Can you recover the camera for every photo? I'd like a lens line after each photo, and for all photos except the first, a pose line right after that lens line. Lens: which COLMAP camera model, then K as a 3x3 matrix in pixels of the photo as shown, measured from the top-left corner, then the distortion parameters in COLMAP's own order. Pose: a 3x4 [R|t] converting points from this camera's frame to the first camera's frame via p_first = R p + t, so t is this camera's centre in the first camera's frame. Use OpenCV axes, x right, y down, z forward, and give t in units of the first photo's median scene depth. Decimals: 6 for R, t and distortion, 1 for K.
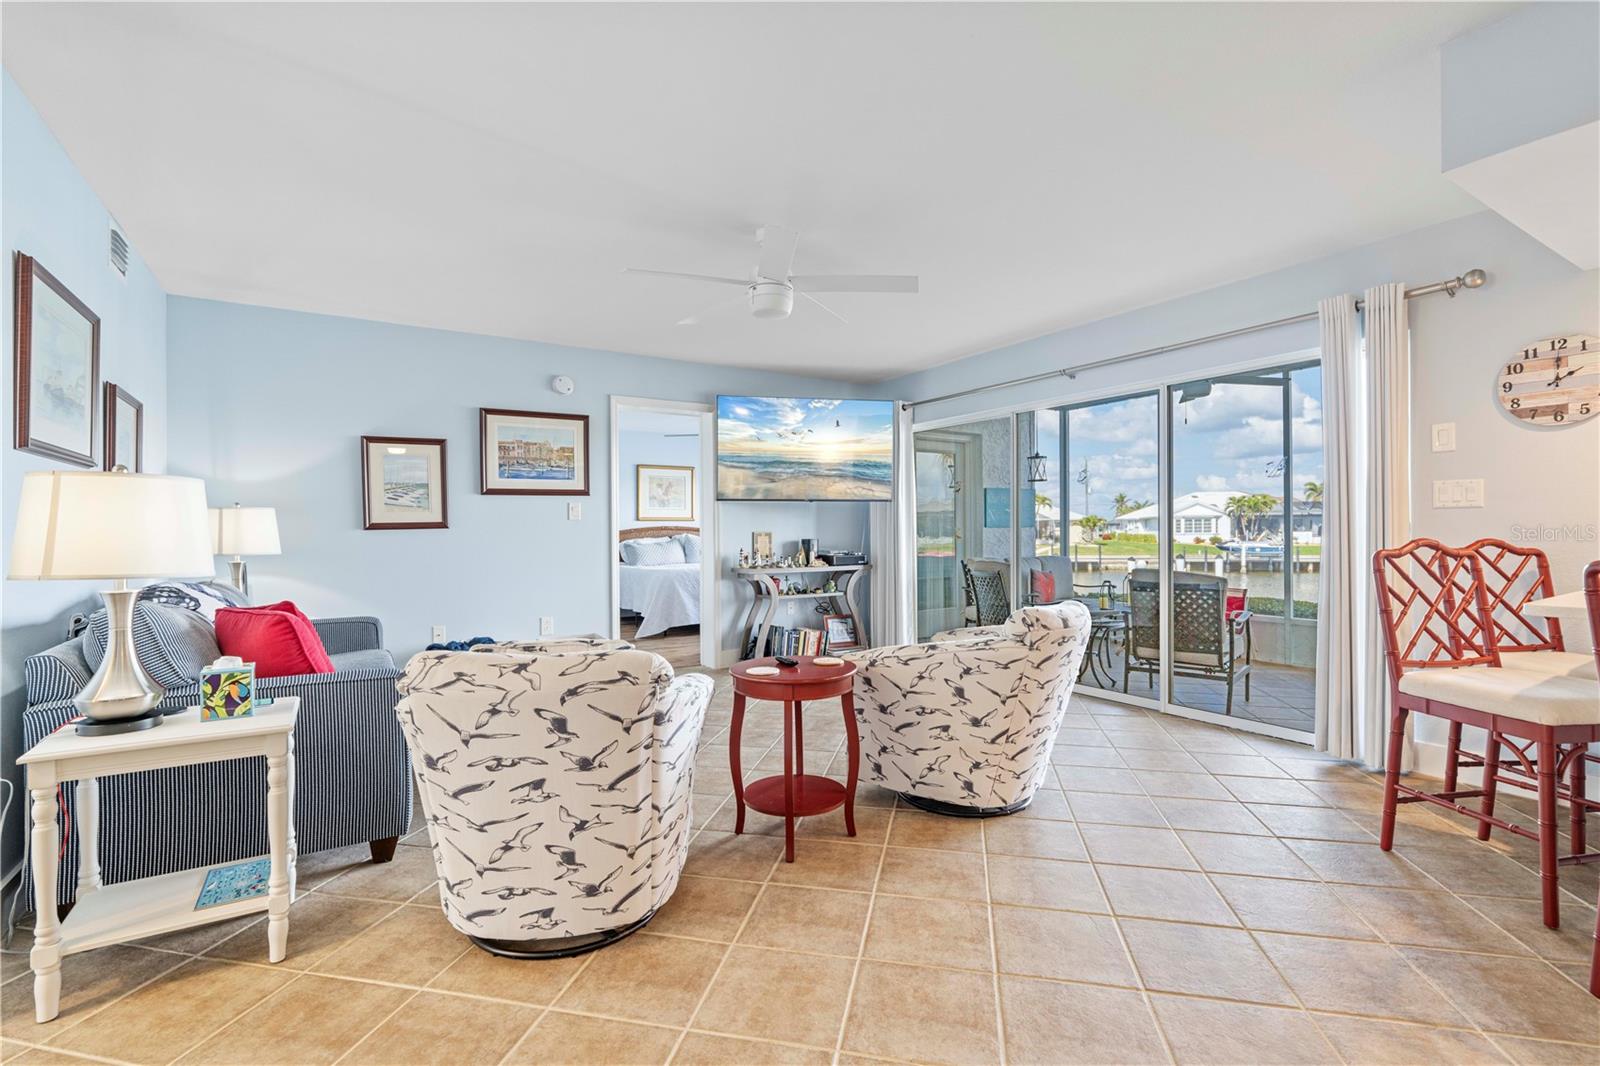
lens RADIAL K [[715.4, 0, 805.1], [0, 715.4, 532.3], [0, 0, 1]] dist [-0.011660, 0.000422]
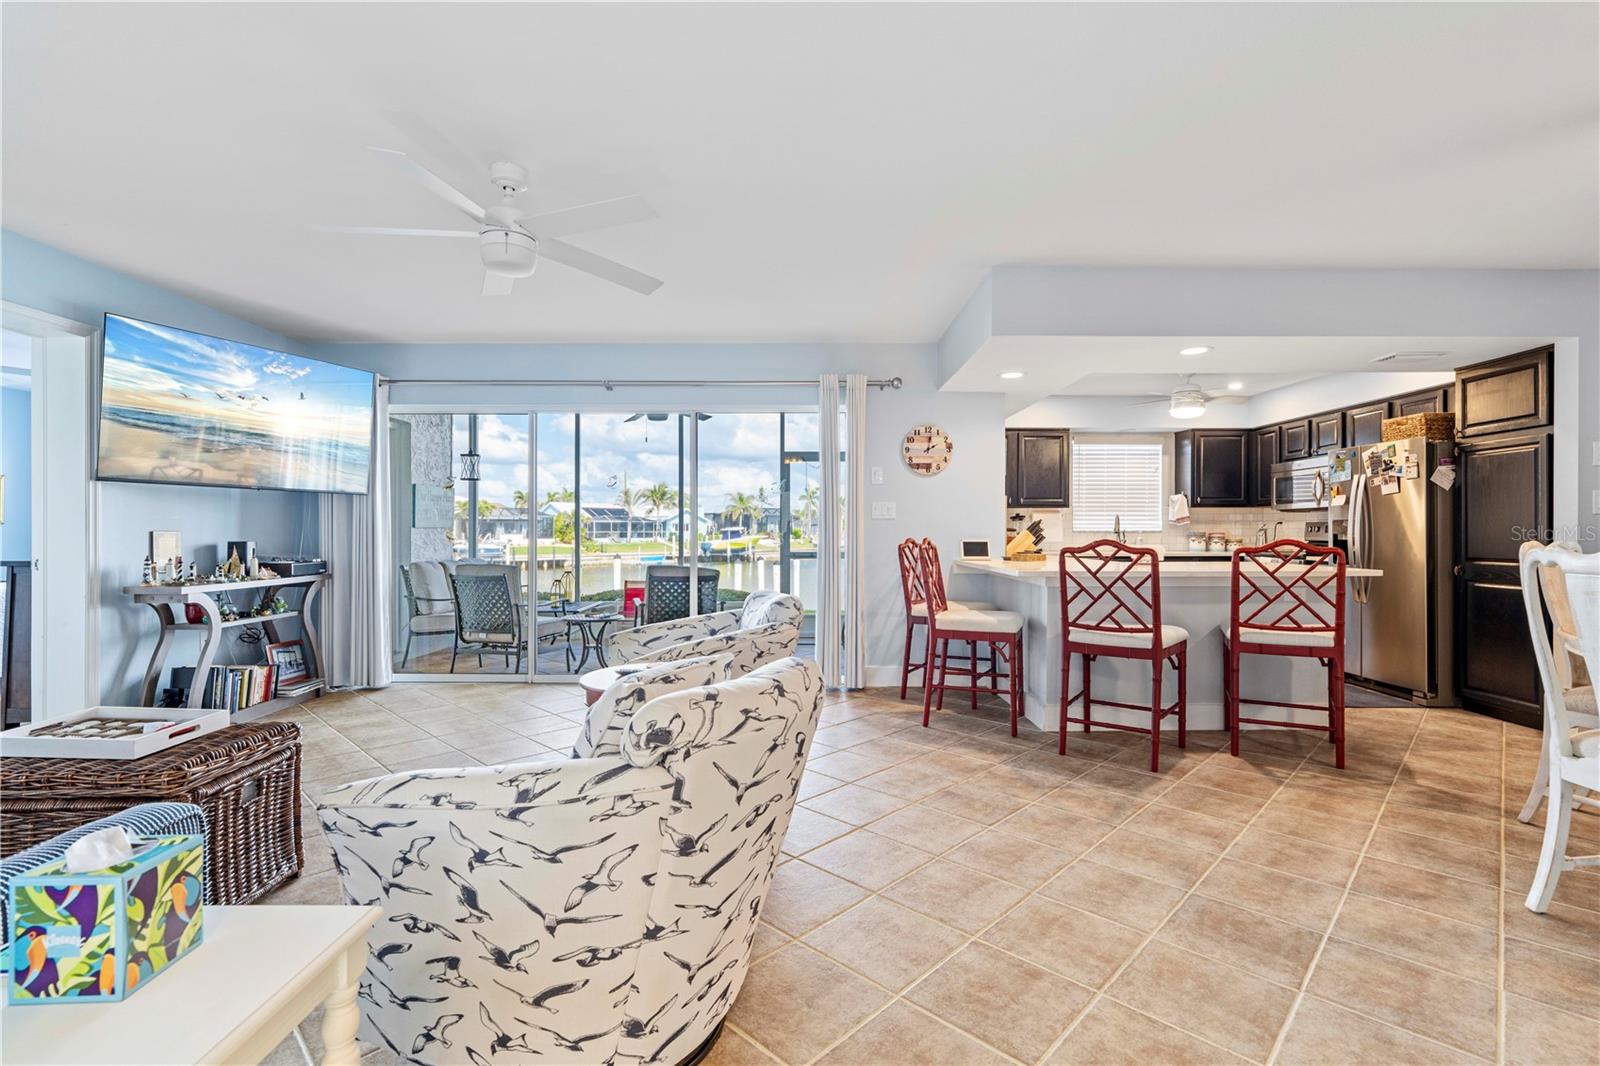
lens RADIAL K [[715.4, 0, 805.1], [0, 715.4, 532.3], [0, 0, 1]] dist [-0.011660, 0.000422]
pose [[0.535271, 0.005643, 0.844661, -0.319021], [-0.003323, 0.999984, -0.004575, 0.001683], [-0.844674, -0.000358, 0.535282, 0.150697]]
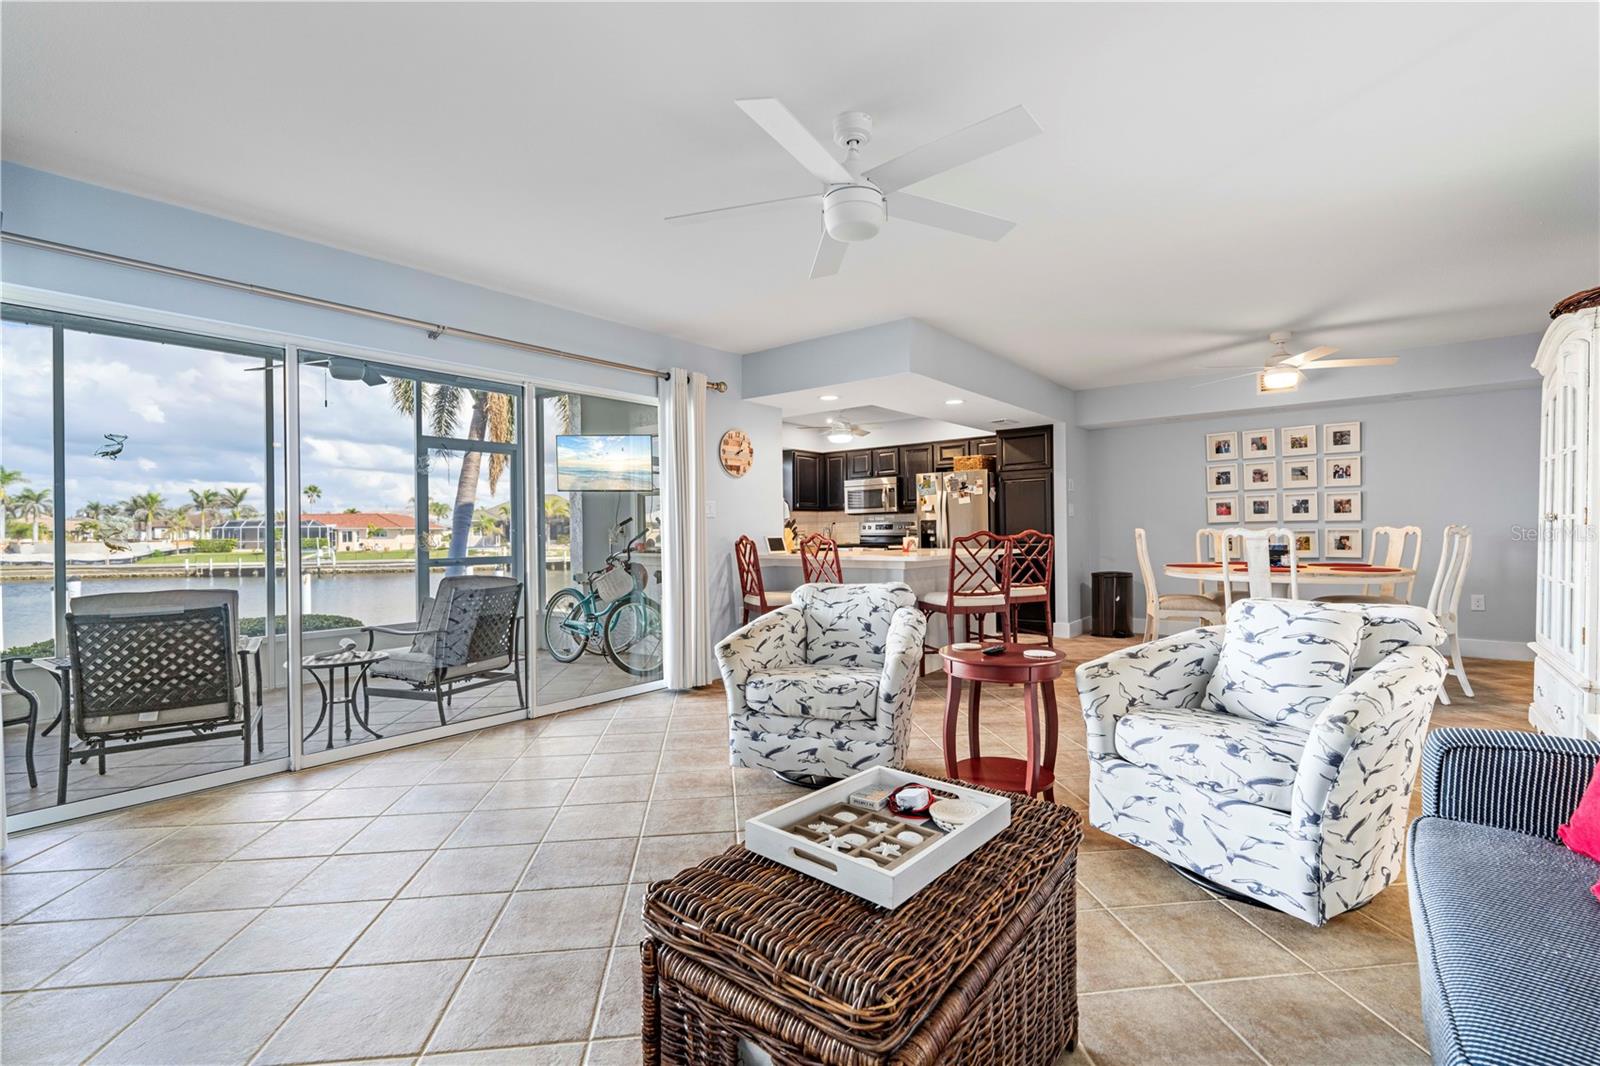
lens RADIAL K [[715.4, 0, 805.1], [0, 715.4, 532.3], [0, 0, 1]] dist [-0.011660, 0.000422]
pose [[-0.312997, 0.010262, 0.949699, -0.424749], [0.013998, 0.999883, -0.006191, 0.007668], [-0.949651, 0.011356, -0.313104, 0.732941]]
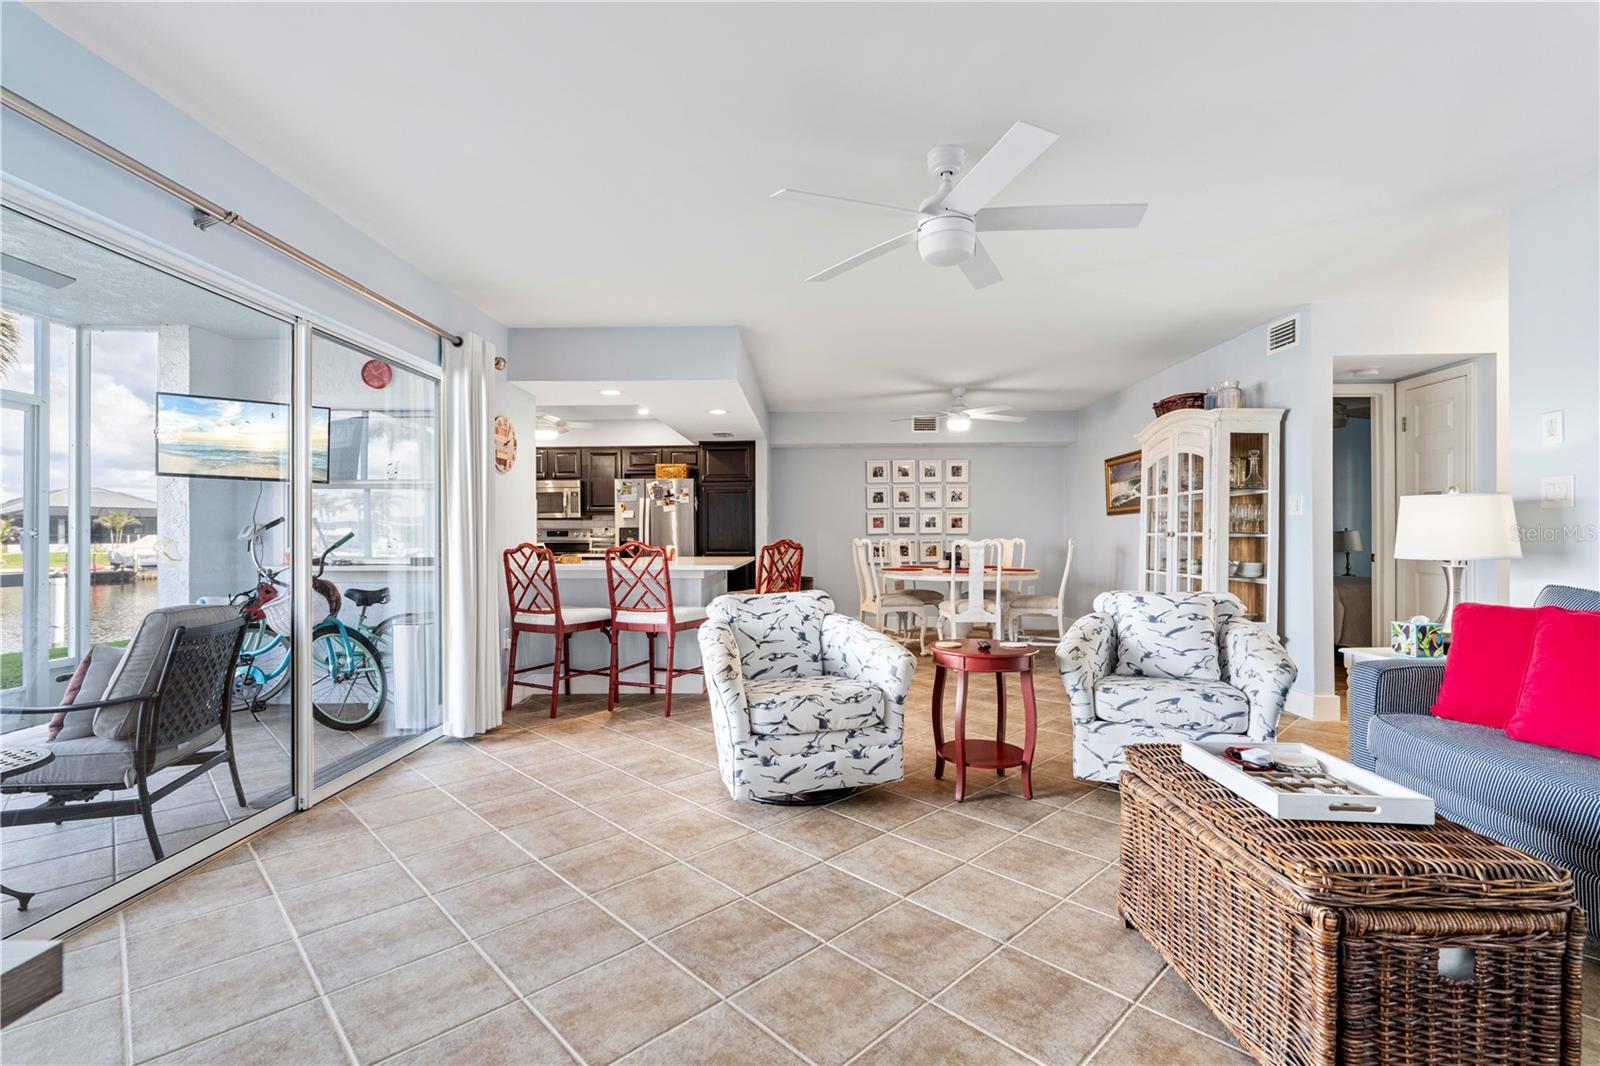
lens RADIAL K [[721.9, 0, 792.3], [0, 721.9, 532.3], [0, 0, 1]] dist [-0.009989, 0.000270]
pose [[-0.822822, 0.012449, 0.568163, -0.194410], [0.008656, 0.999919, -0.009375, 0.002527], [-0.568233, -0.002796, -0.822863, 1.014513]]
